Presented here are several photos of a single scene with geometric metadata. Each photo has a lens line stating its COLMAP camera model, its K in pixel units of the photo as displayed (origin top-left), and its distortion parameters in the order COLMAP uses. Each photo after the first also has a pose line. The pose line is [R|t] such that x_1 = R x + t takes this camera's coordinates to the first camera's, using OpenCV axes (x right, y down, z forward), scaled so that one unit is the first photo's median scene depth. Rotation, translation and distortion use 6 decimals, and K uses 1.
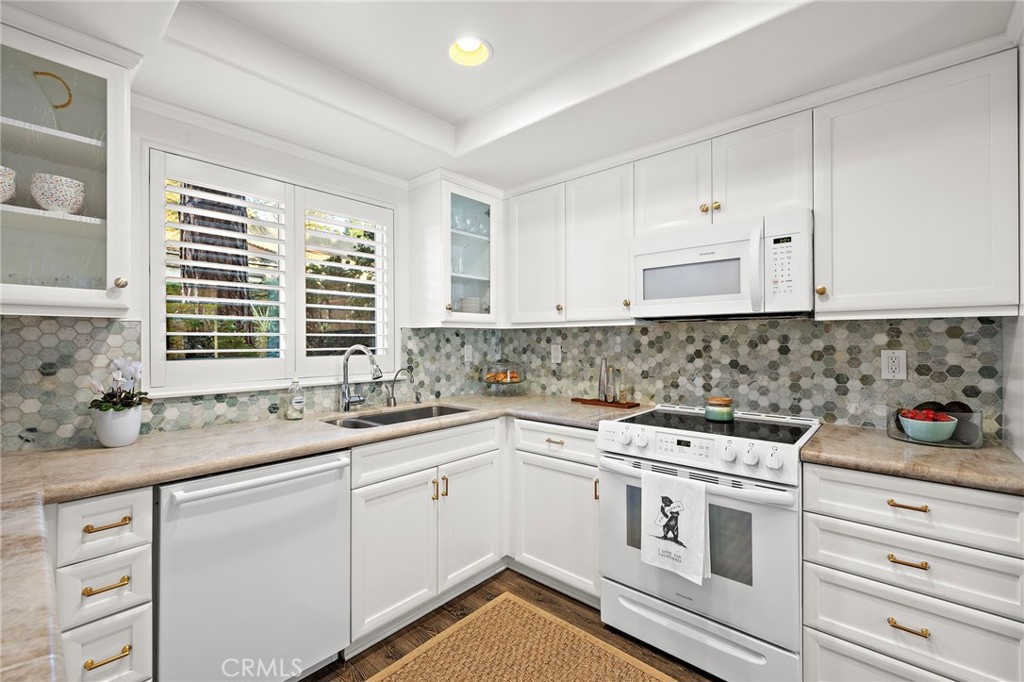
lens RADIAL K [[432.4, 0, 512.0], [0, 432.4, 341.0], [0, 0, 1]] dist [0.000881, -0.000084]
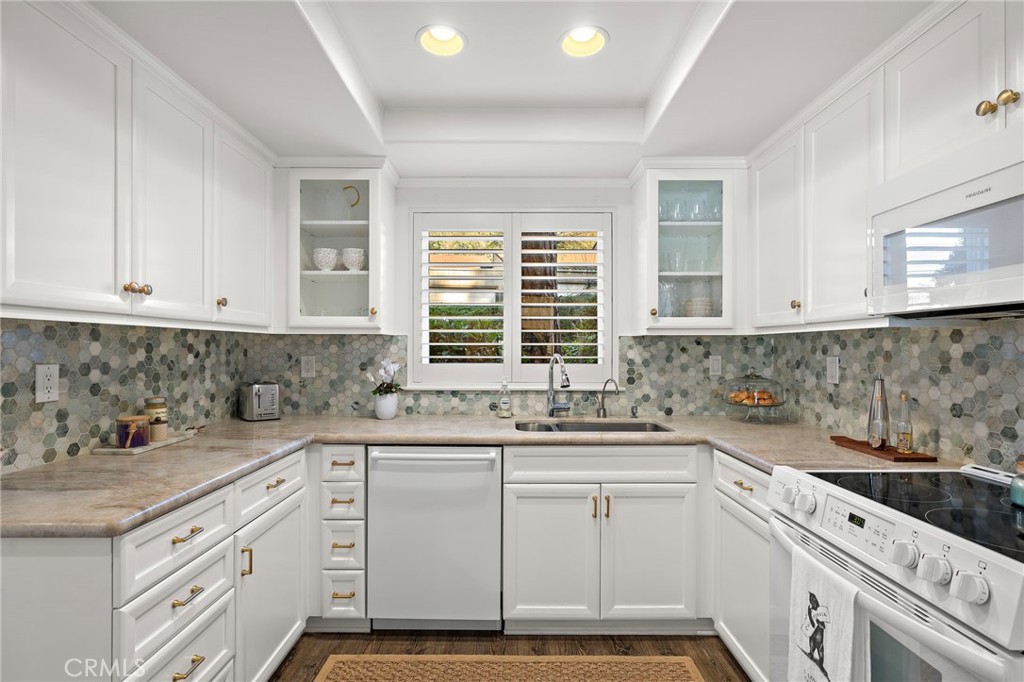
lens RADIAL K [[487.1, 0, 513.6], [0, 487.1, 352.8], [0, 0, 1]] dist [-0.003004, -0.000233]
pose [[0.669394, 0.010003, -0.742841, 0.448385], [-0.004169, 0.999944, 0.009709, -0.004198], [0.742896, -0.003402, 0.669398, 0.138109]]
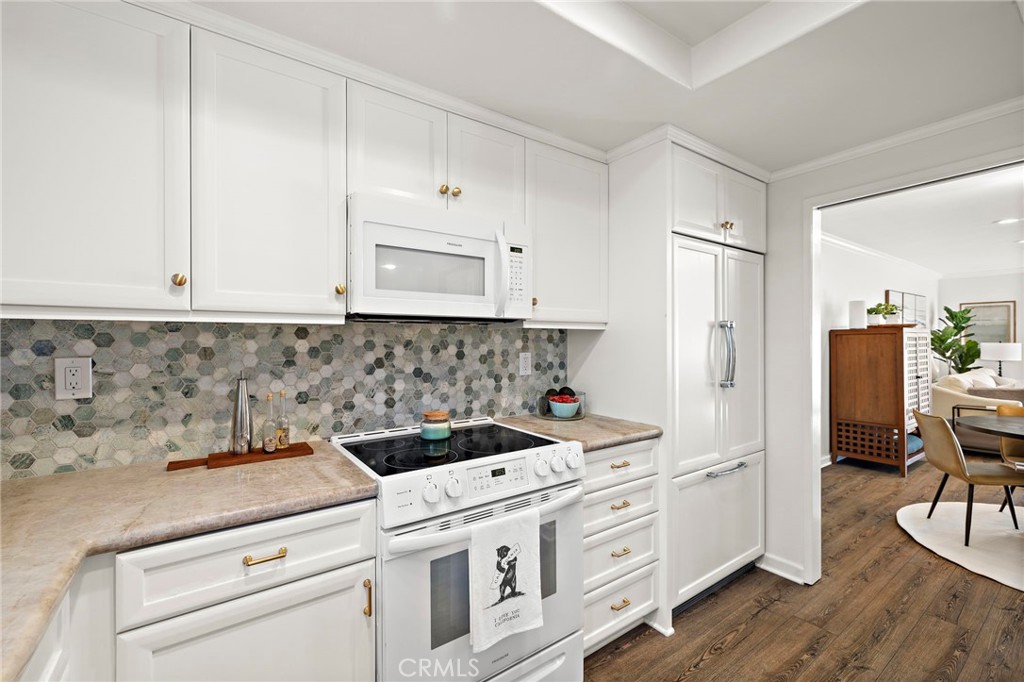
lens RADIAL K [[432.4, 0, 512.0], [0, 432.4, 341.0], [0, 0, 1]] dist [0.000881, -0.000084]
pose [[0.229113, -0.000238, 0.973400, -0.307525], [0.002875, 0.999996, -0.000432, -0.010236], [-0.973396, 0.002897, 0.229113, 0.606445]]
